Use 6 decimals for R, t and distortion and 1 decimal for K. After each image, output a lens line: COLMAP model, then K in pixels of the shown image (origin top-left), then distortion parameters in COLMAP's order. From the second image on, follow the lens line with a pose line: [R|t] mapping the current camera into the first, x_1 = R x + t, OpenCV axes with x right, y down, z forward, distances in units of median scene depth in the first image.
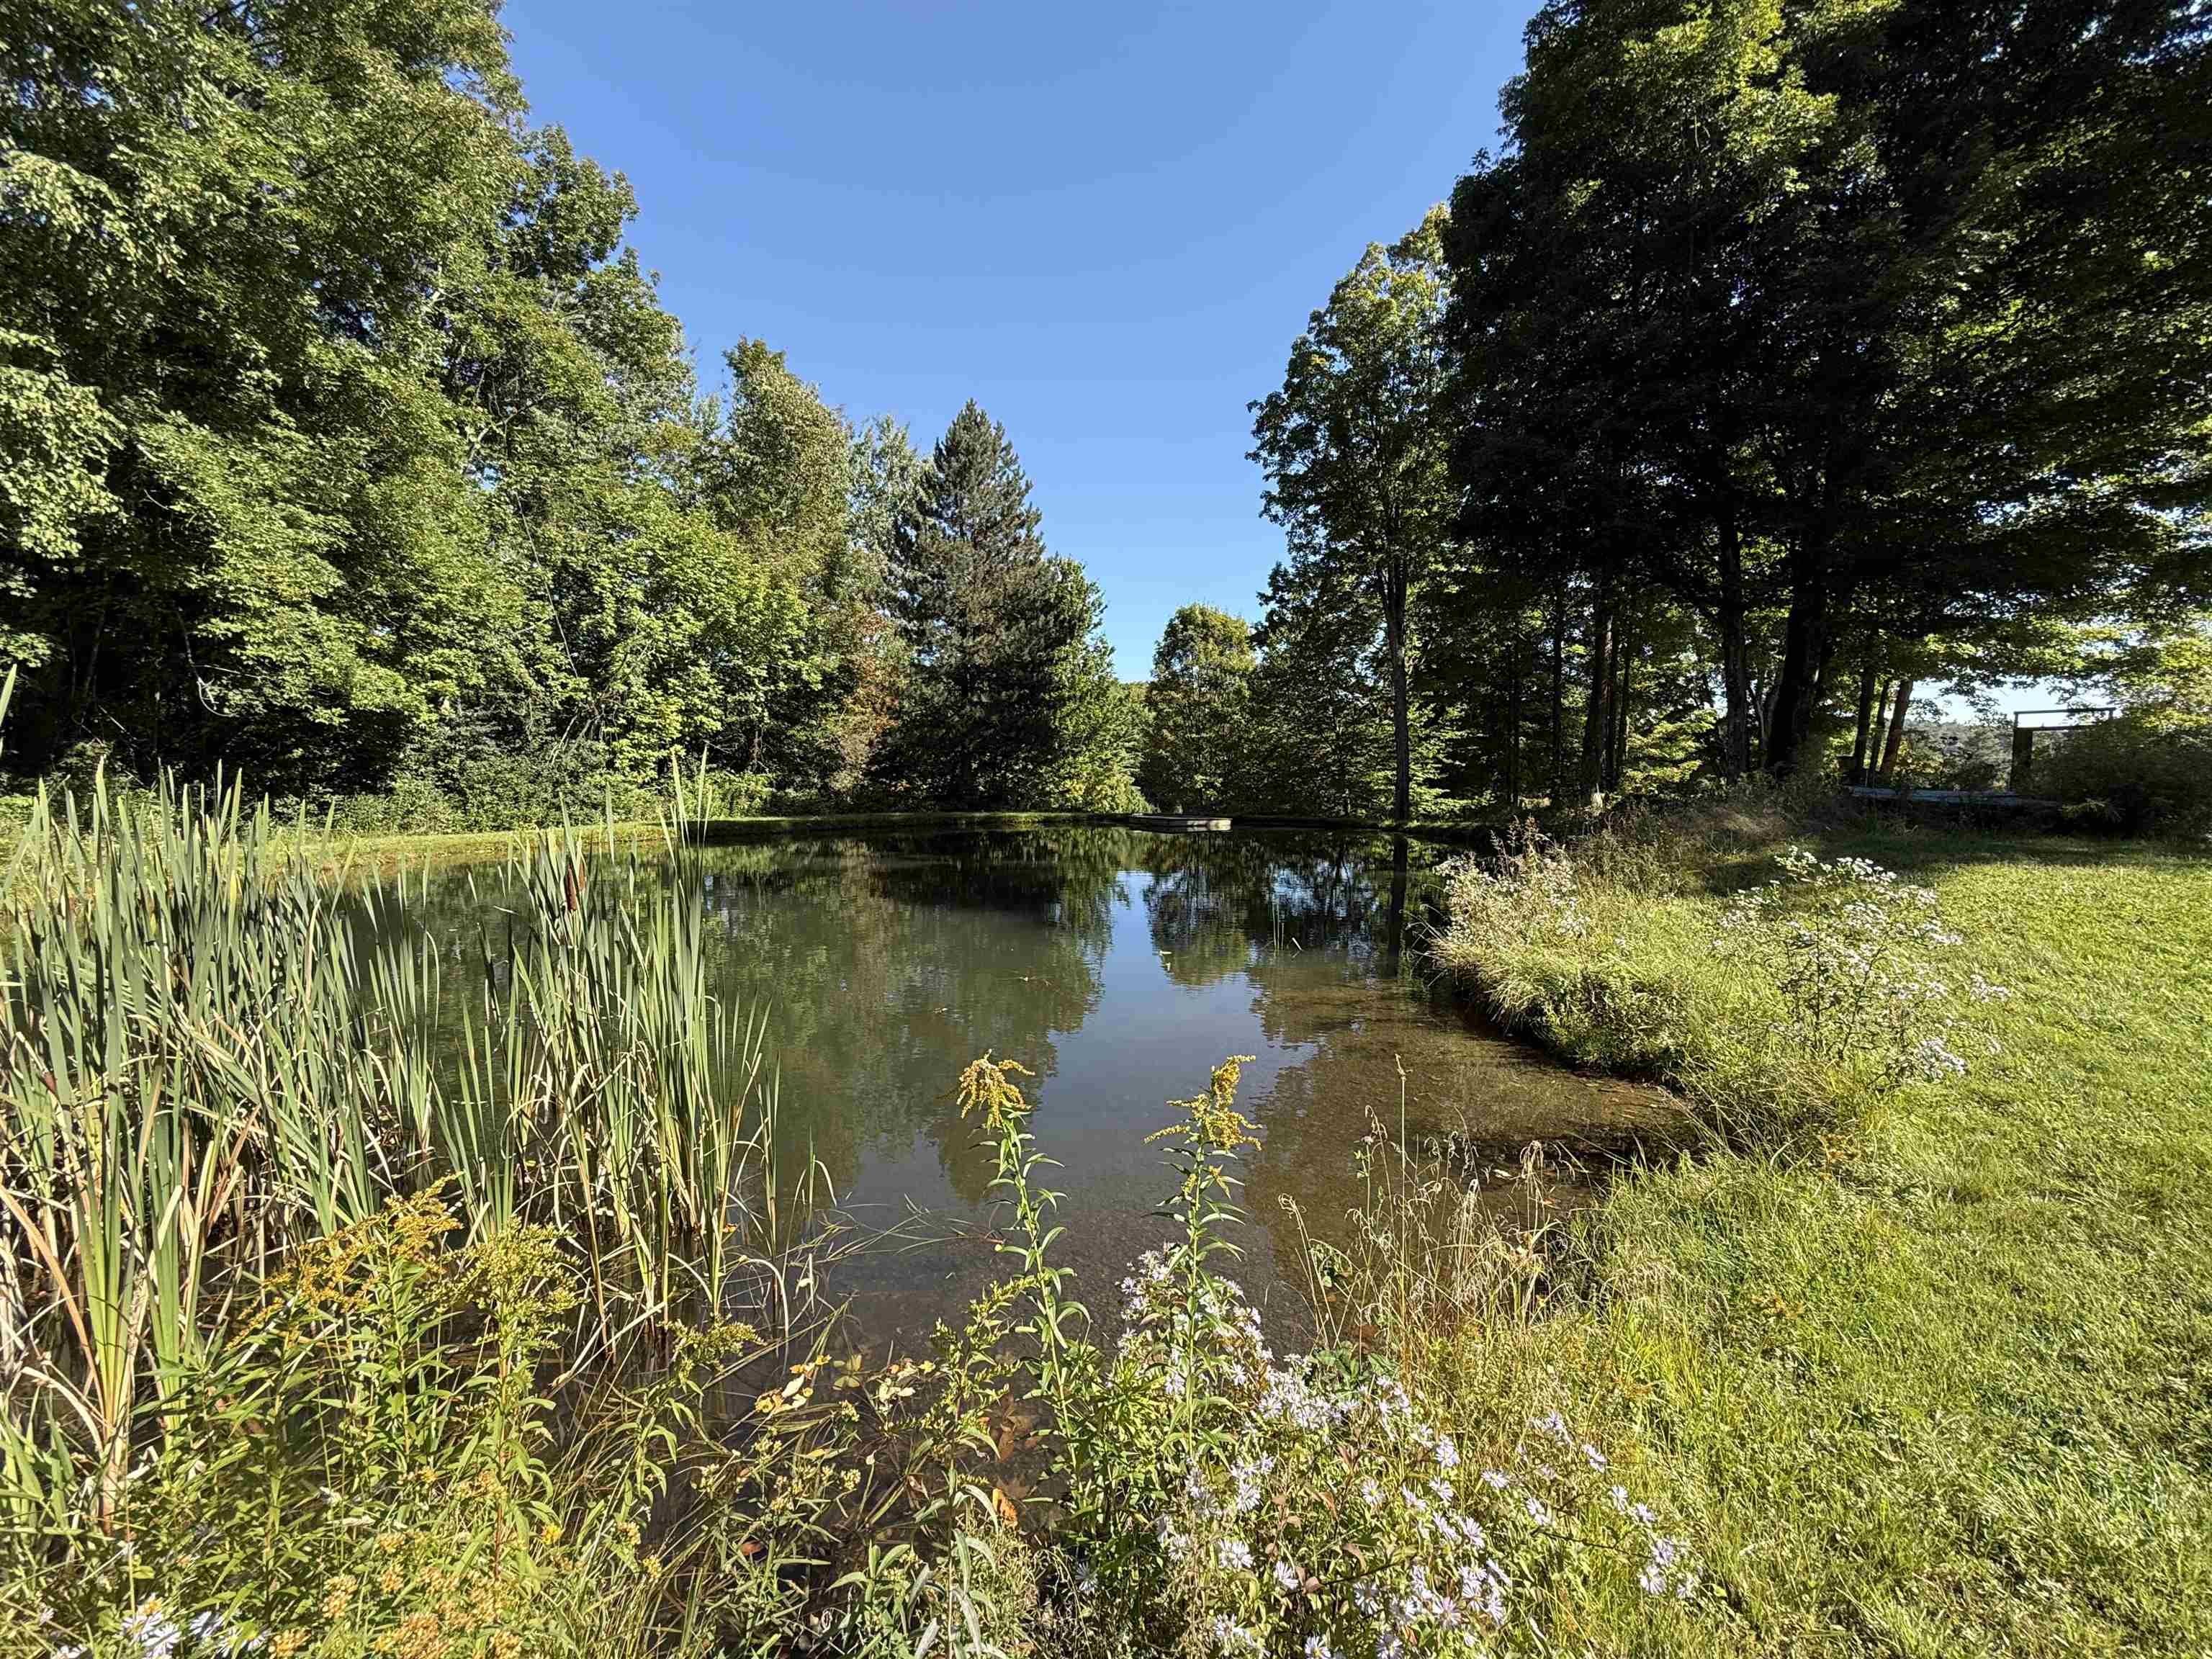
lens RADIAL K [[895.9, 0, 1106.4], [0, 895.9, 826.4], [0, 0, 1]] dist [-0.000079, -0.000004]
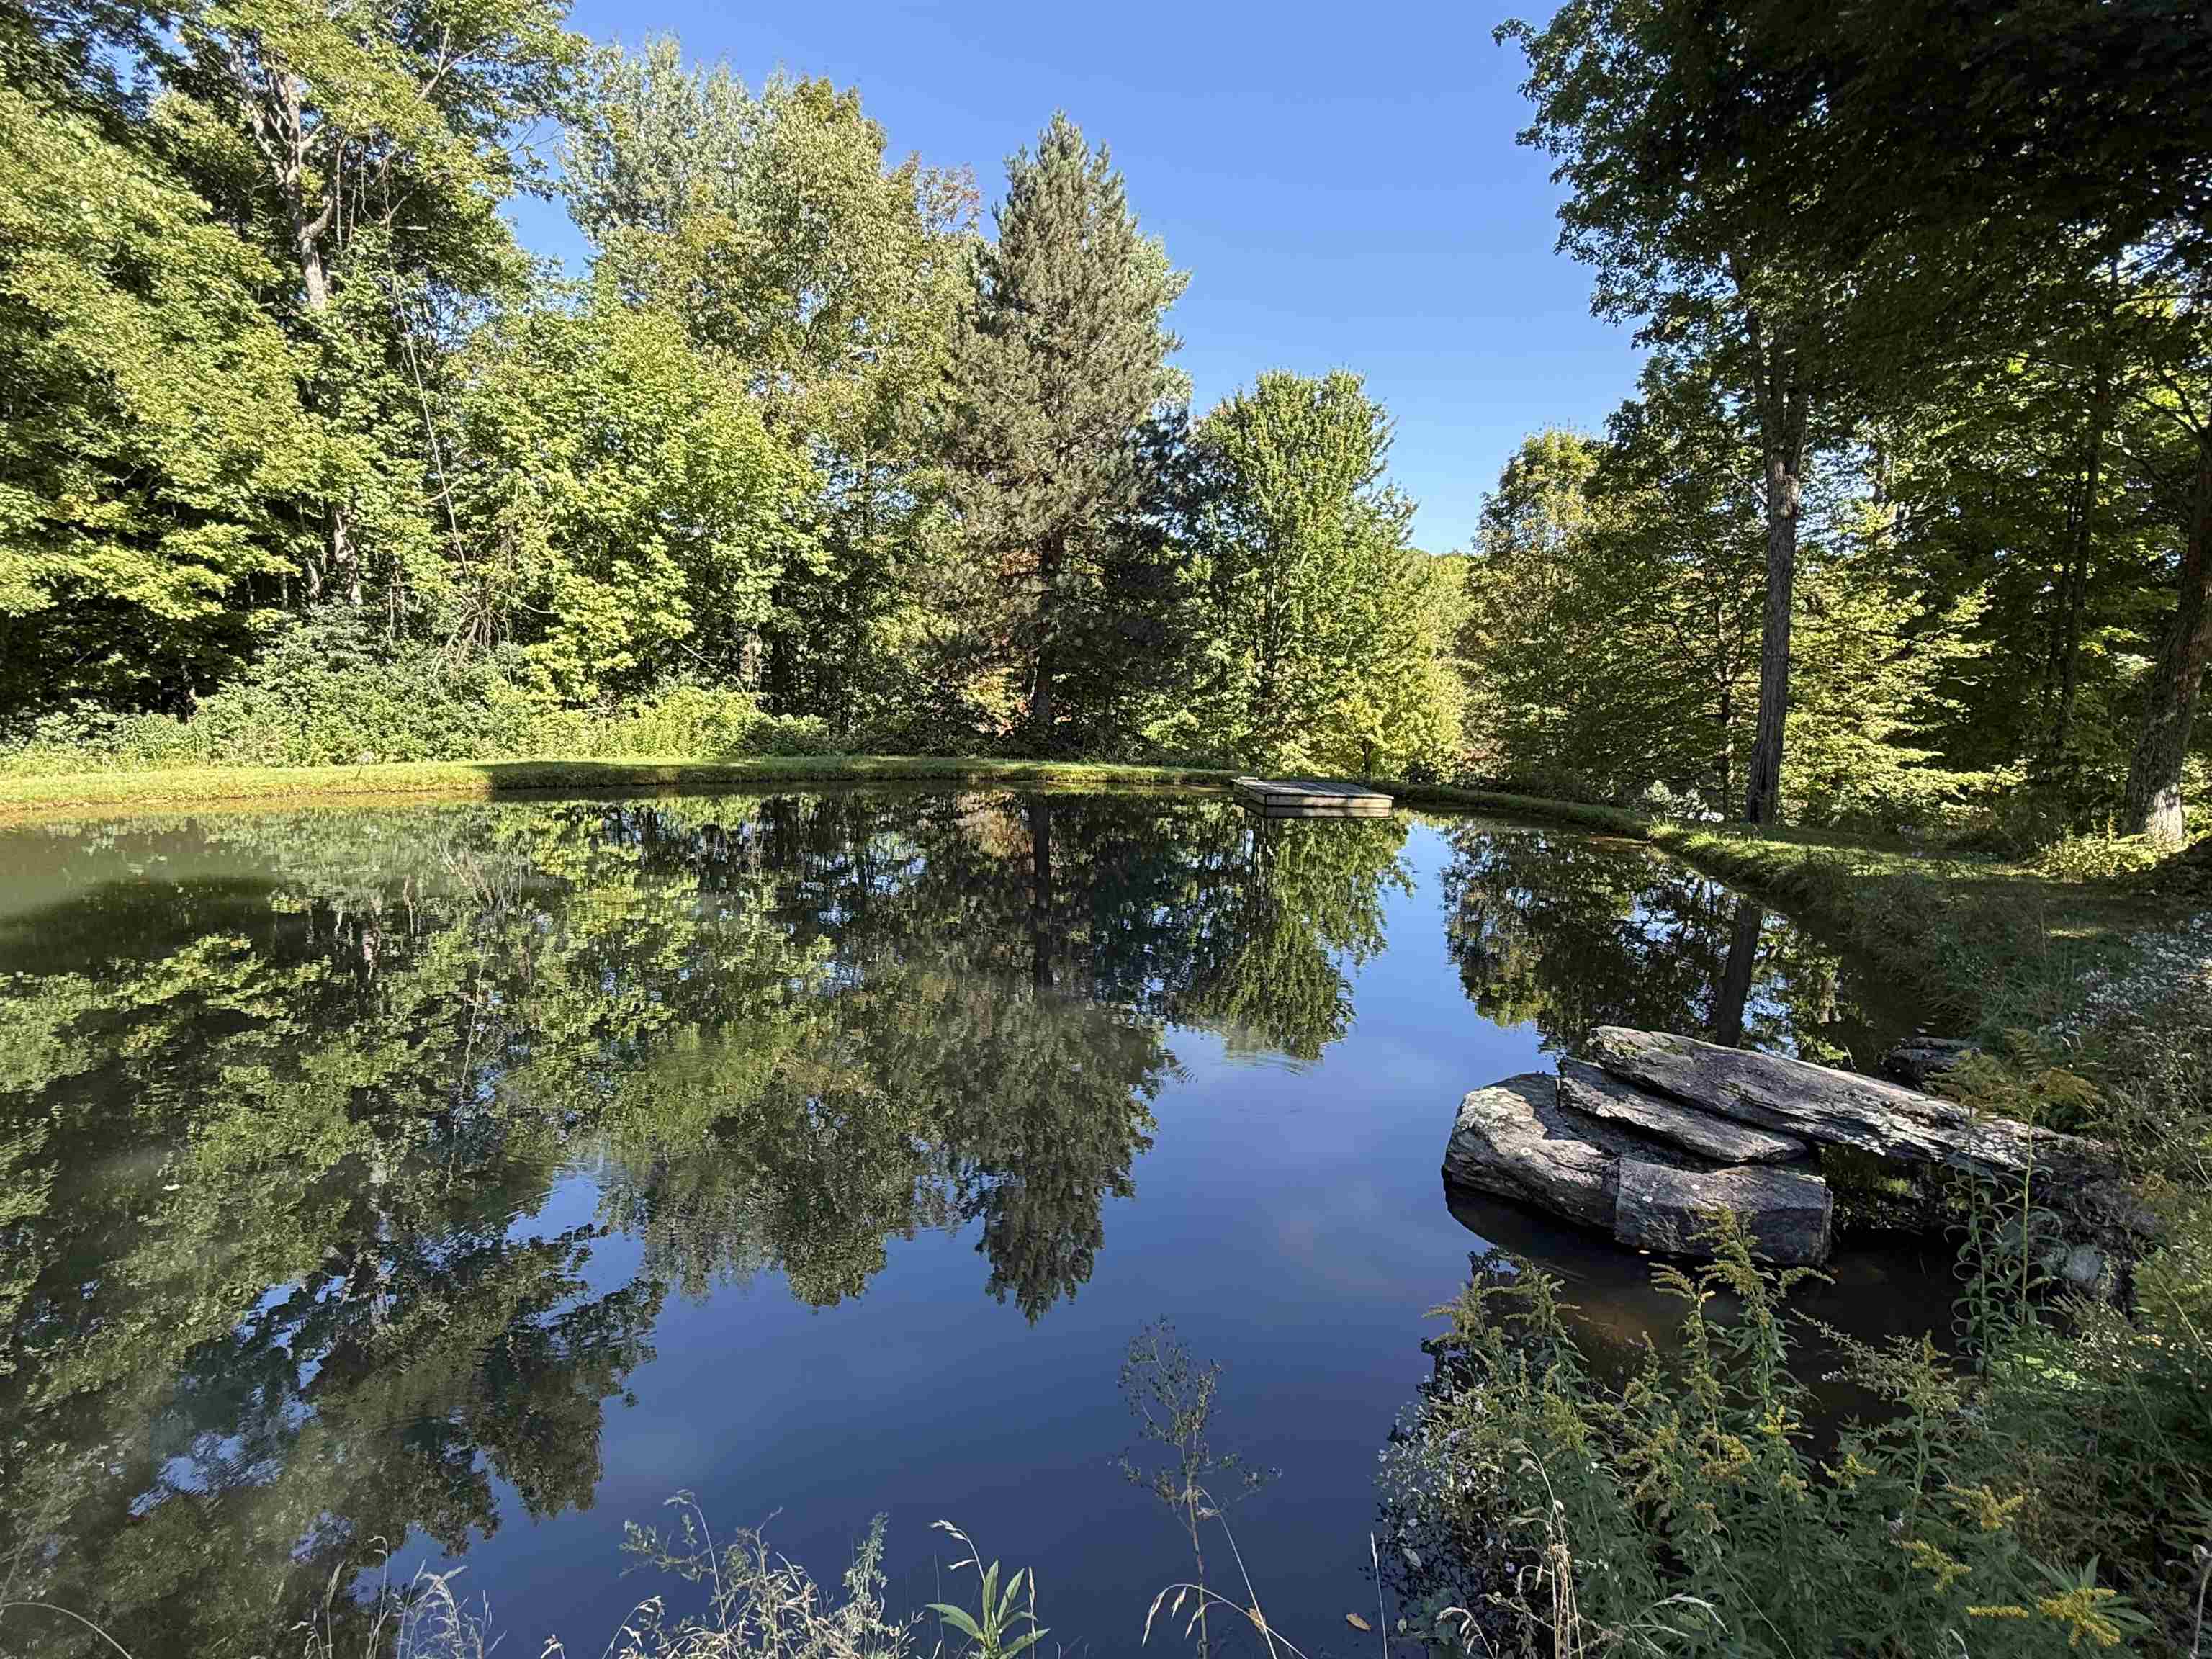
lens RADIAL K [[1111.5, 0, 1104.4], [0, 1111.5, 839.2], [0, 0, 1]] dist [-0.003598, 0.000548]
pose [[0.926733, 0.078070, -0.367521, 0.214018], [-0.046531, 0.994492, 0.093922, -0.036724], [0.372829, -0.069939, 0.925261, 0.249782]]
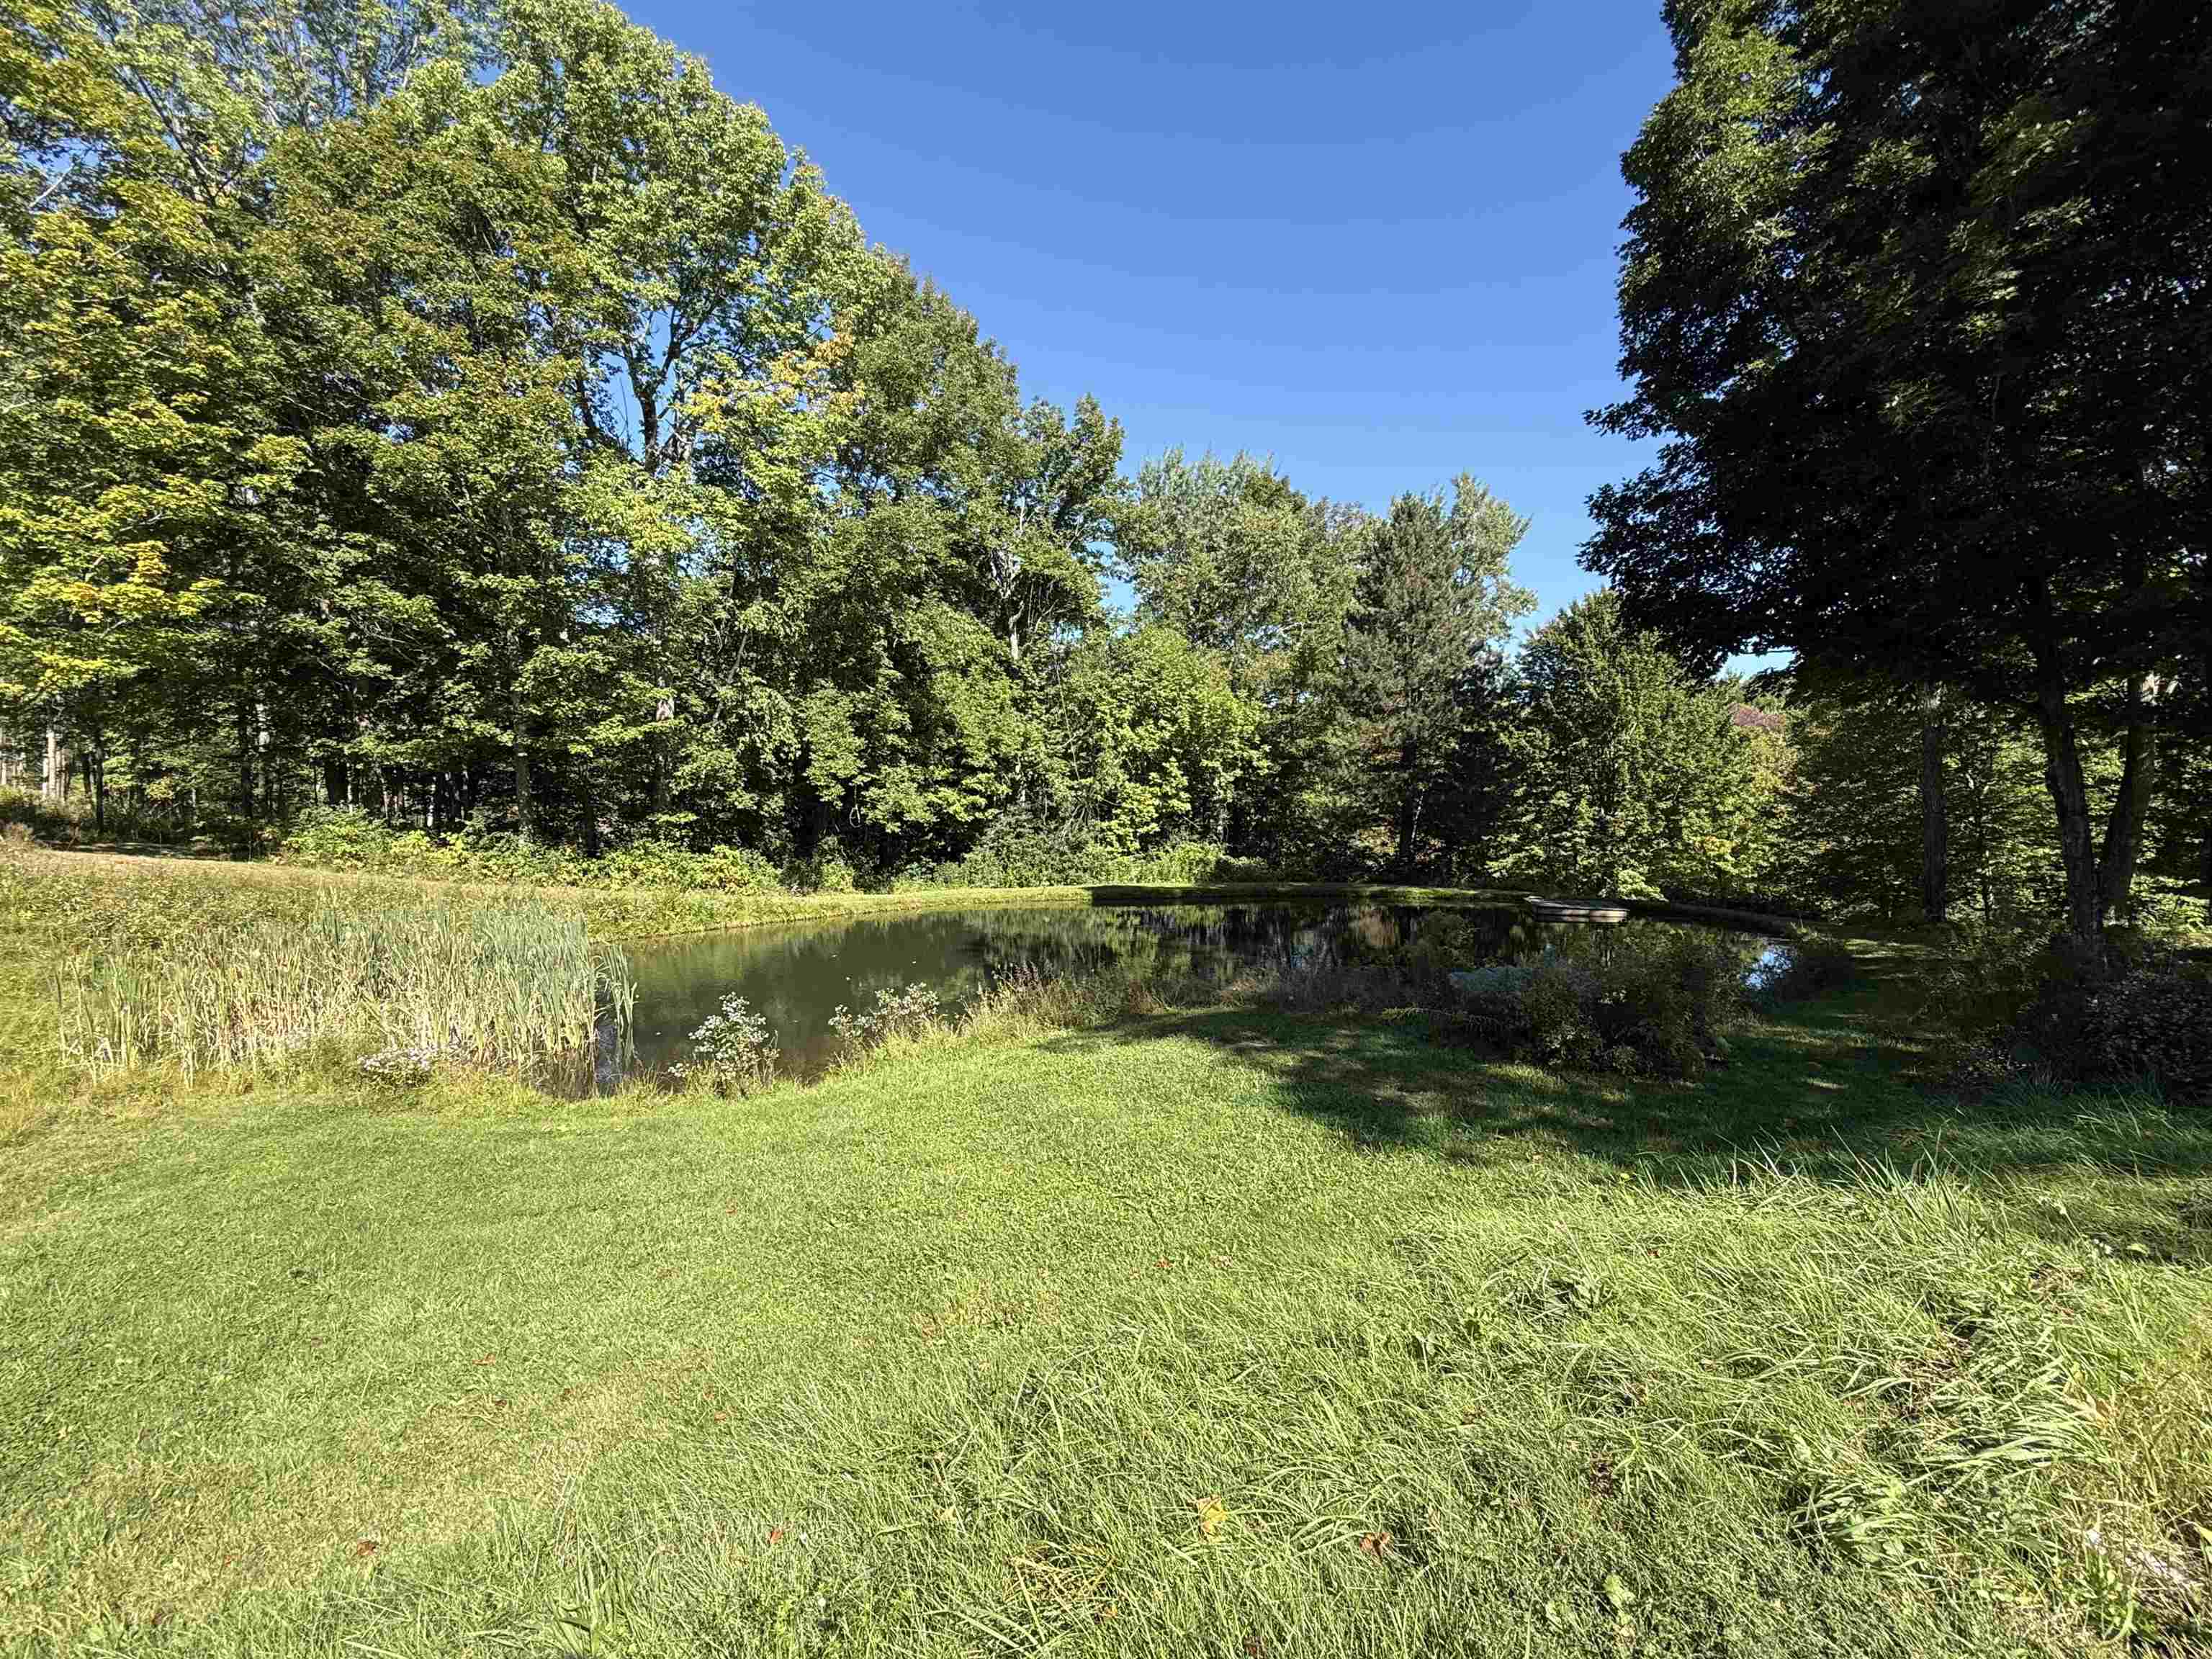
lens RADIAL K [[945.4, 0, 1099.9], [0, 945.4, 834.0], [0, 0, 1]] dist [0.001622, 0.000043]
pose [[0.696061, 0.016857, -0.717785, 0.409791], [-0.033094, 0.999415, -0.008622, -0.053668], [0.717220, 0.029755, 0.696212, -0.022560]]
